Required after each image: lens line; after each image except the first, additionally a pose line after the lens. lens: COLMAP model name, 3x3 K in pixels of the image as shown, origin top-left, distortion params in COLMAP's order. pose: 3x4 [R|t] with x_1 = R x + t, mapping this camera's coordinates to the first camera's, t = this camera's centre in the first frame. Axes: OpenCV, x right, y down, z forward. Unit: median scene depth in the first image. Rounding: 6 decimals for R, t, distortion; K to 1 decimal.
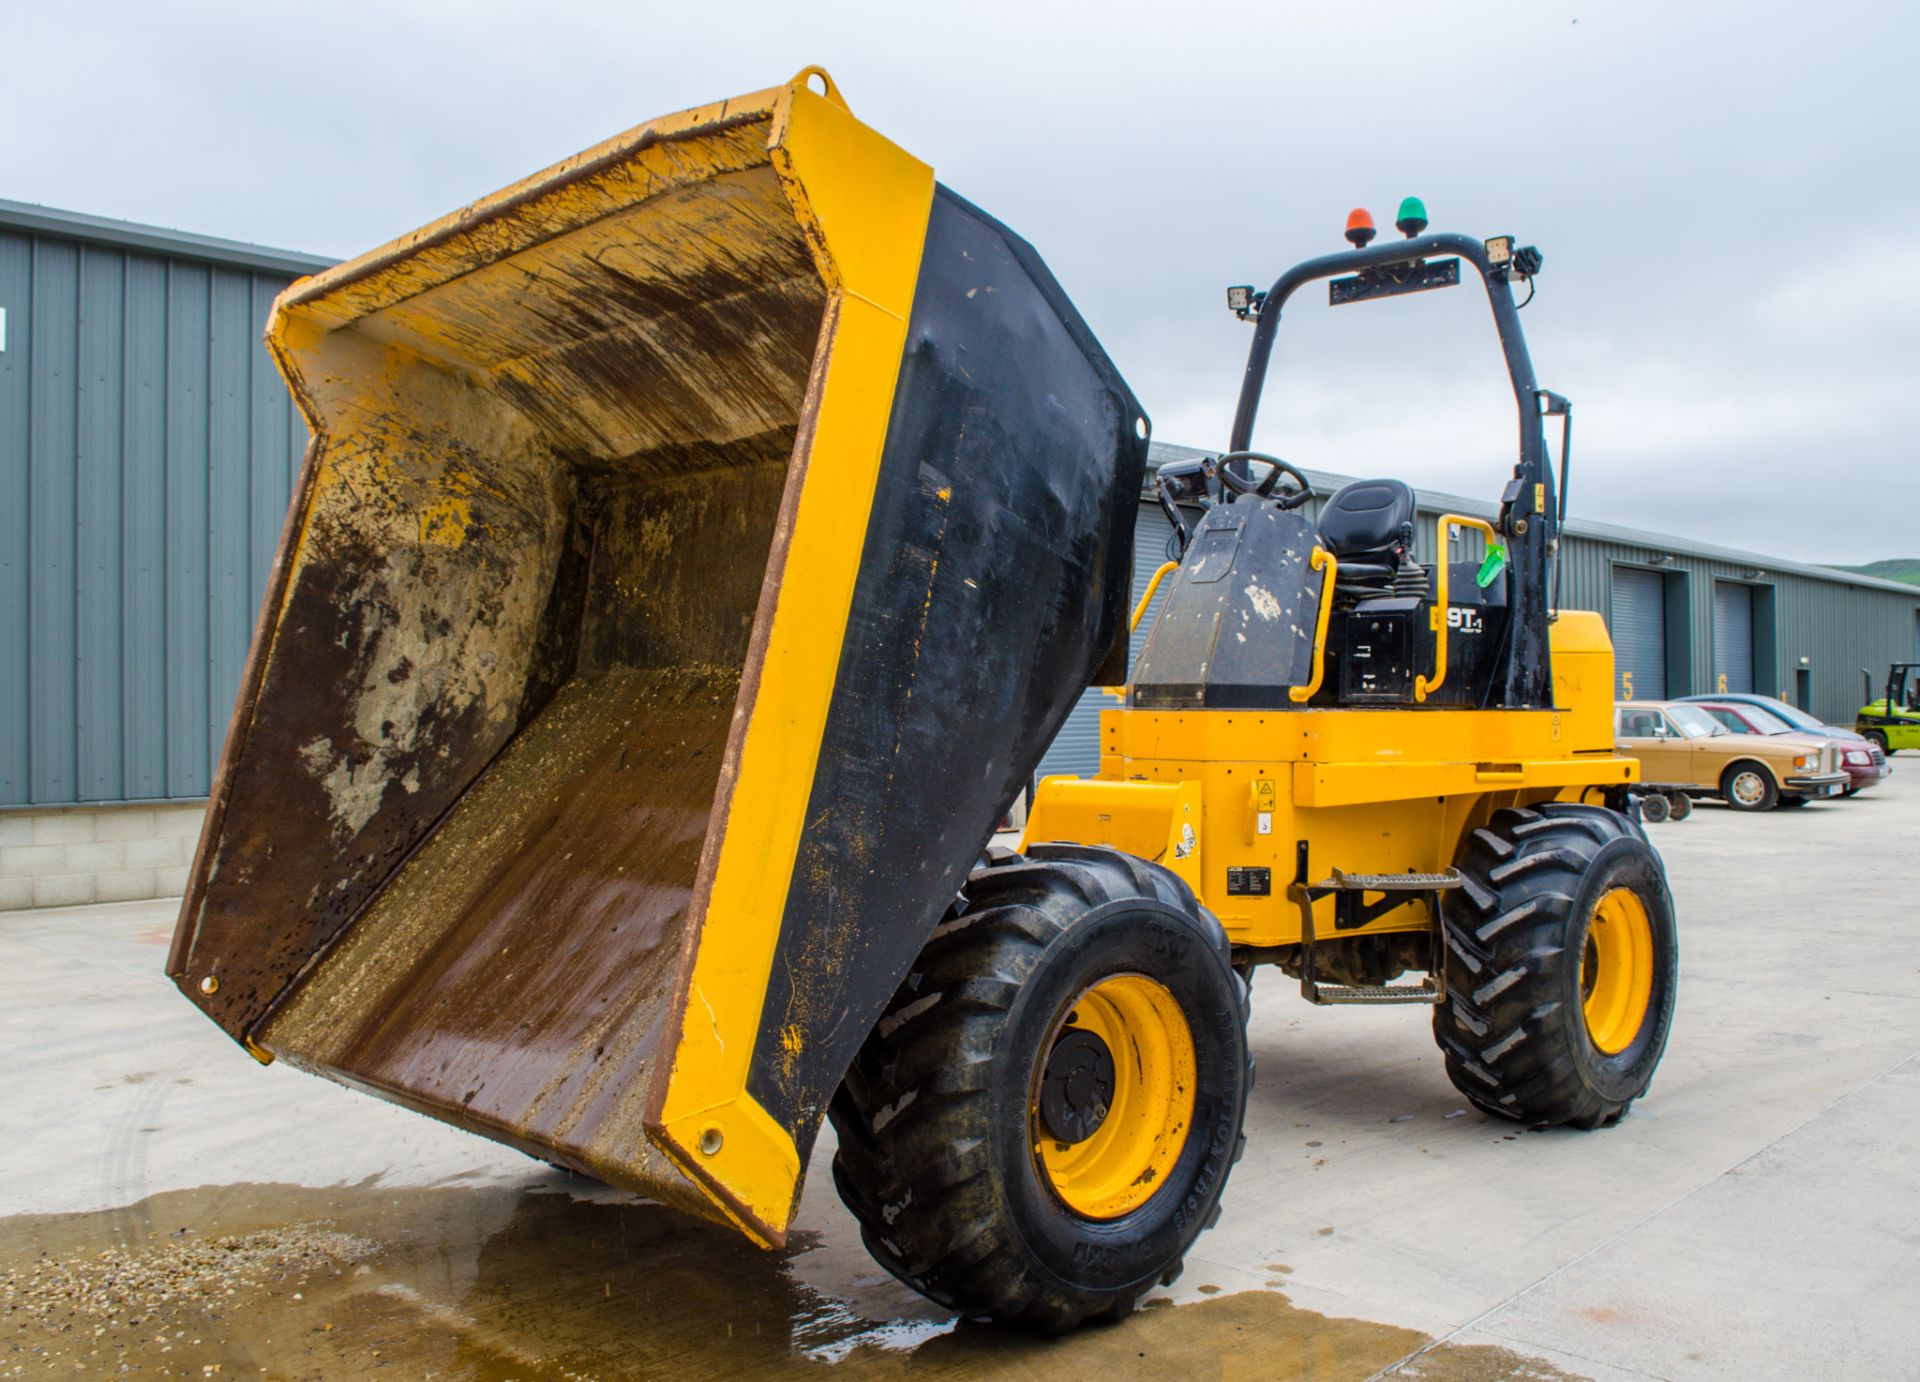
lens RADIAL K [[1771.6, 0, 974.9], [0, 1771.6, 704.6], [0, 0, 1]] dist [-0.084242, 0.000000]
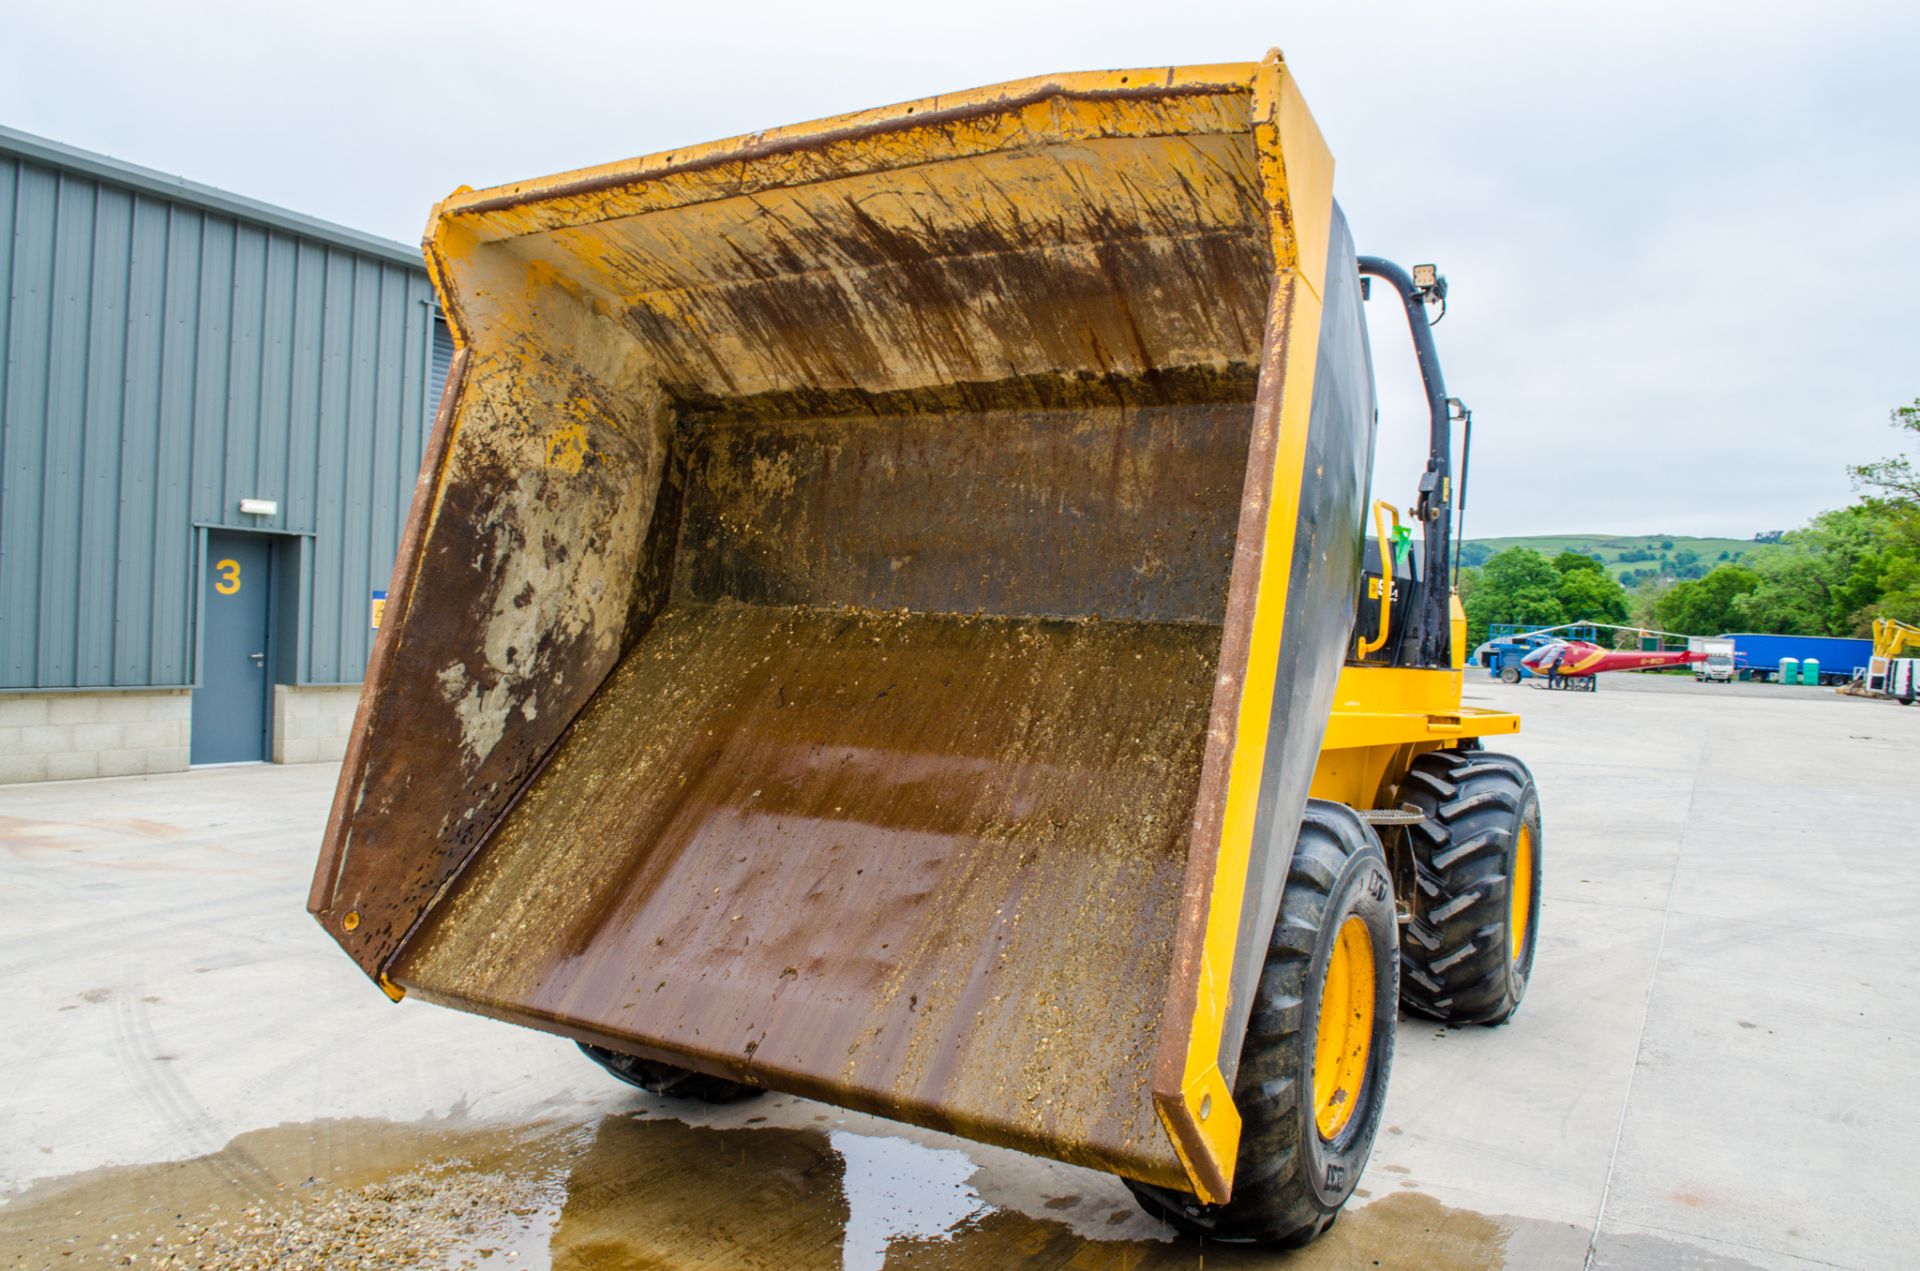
lens RADIAL K [[1521.7, 0, 960.9], [0, 1521.7, 643.4], [0, 0, 1]] dist [-0.085914, 0.007079]
pose [[0.968857, 0.040562, 0.244278, -0.311576], [-0.043525, 0.999030, 0.006742, -0.009507], [-0.243767, -0.017164, 0.969682, 0.126341]]
